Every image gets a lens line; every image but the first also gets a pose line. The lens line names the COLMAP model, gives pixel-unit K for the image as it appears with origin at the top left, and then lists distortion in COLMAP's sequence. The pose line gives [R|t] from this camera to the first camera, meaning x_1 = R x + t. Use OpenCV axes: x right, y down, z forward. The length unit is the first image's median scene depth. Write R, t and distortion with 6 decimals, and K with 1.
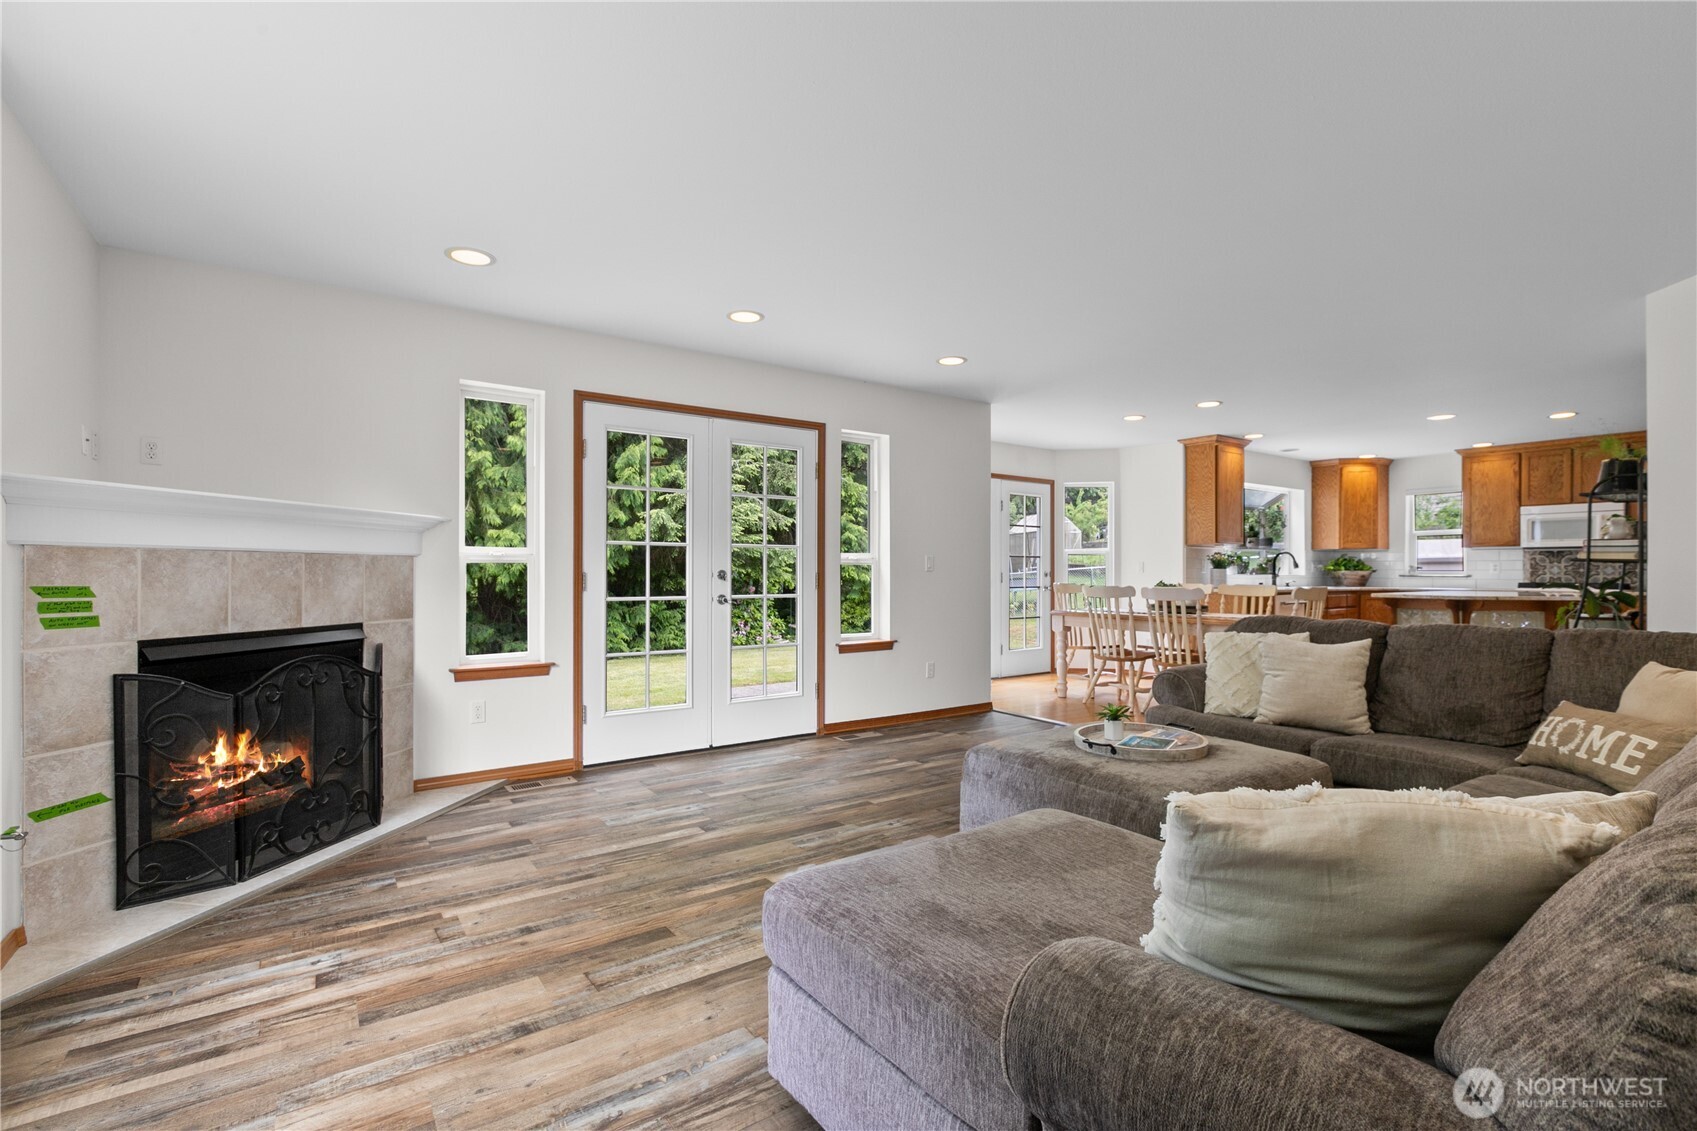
lens RADIAL K [[754.6, 0, 846.7], [0, 754.6, 572.1], [0, 0, 1]] dist [-0.003204, -0.001968]
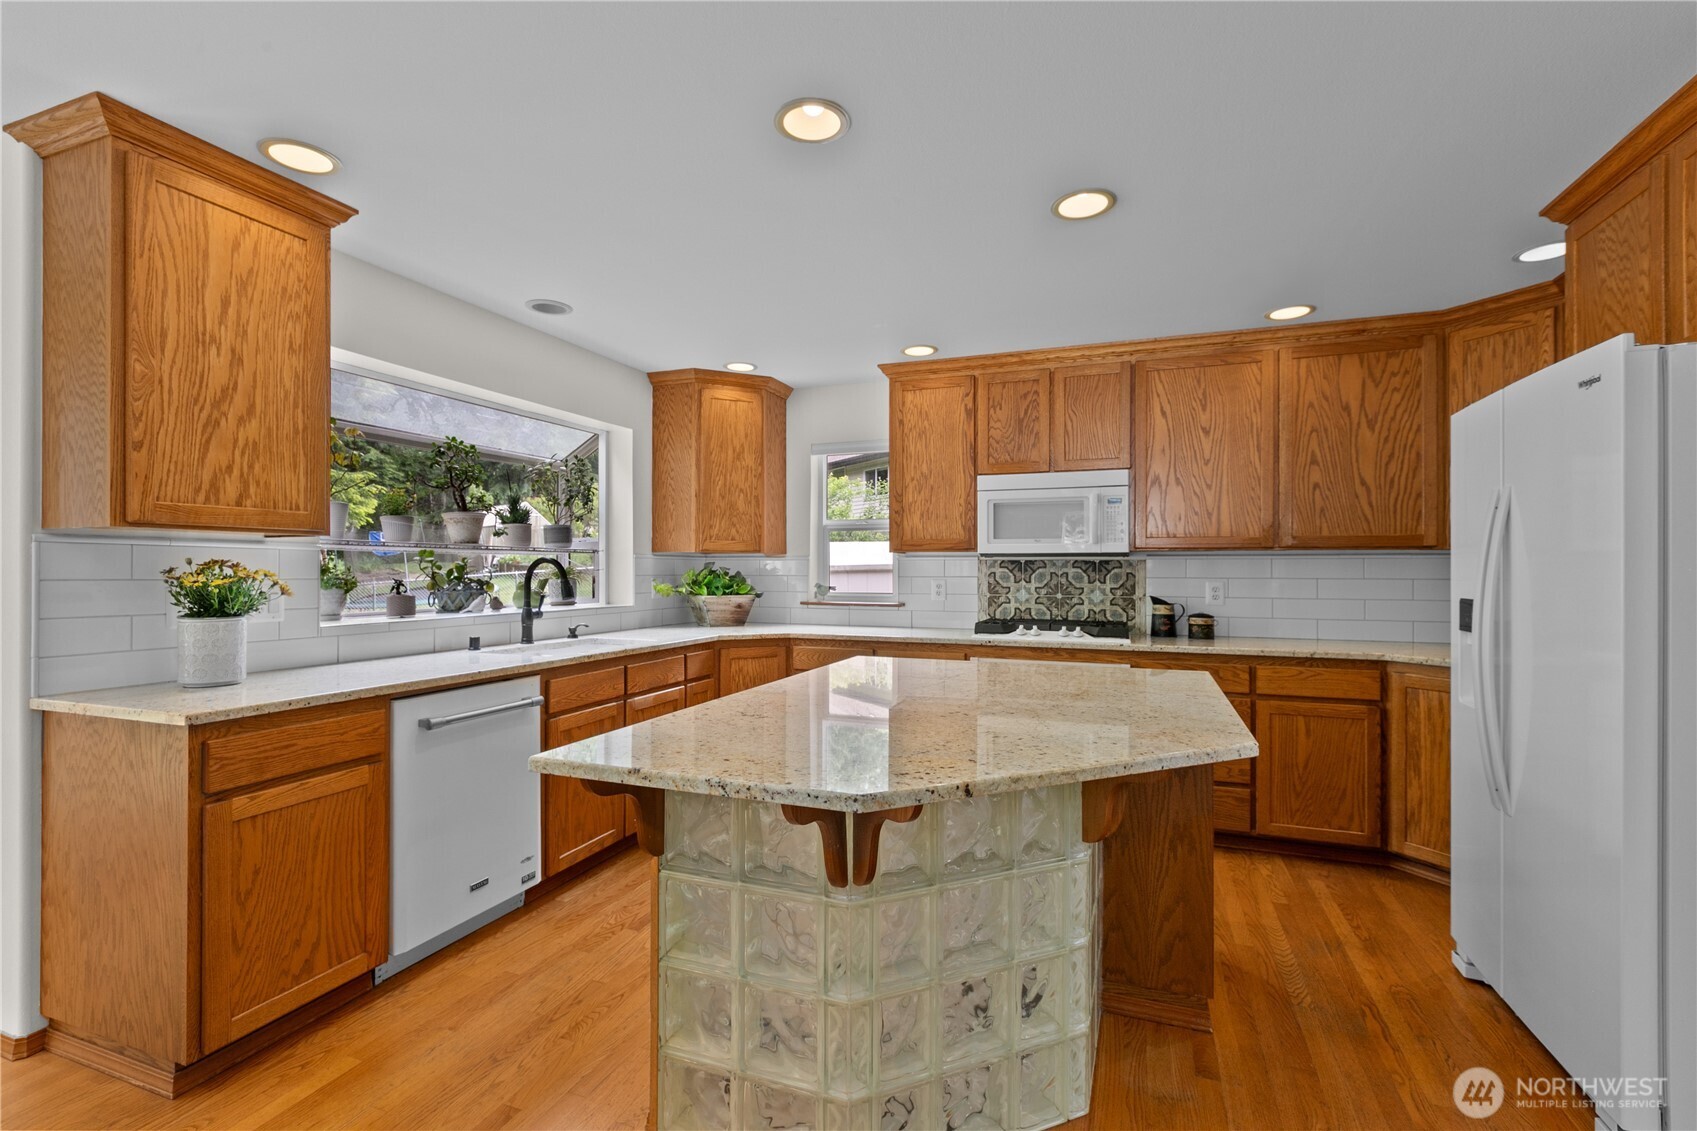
lens RADIAL K [[754.6, 0, 840.0], [0, 754.6, 566.1], [0, 0, 1]] dist [-0.003204, -0.001968]
pose [[0.830312, 0.000096, 0.557298, 0.505888], [0.003772, 0.999976, -0.005793, -0.020505], [-0.557286, 0.006912, 0.830292, 0.594809]]
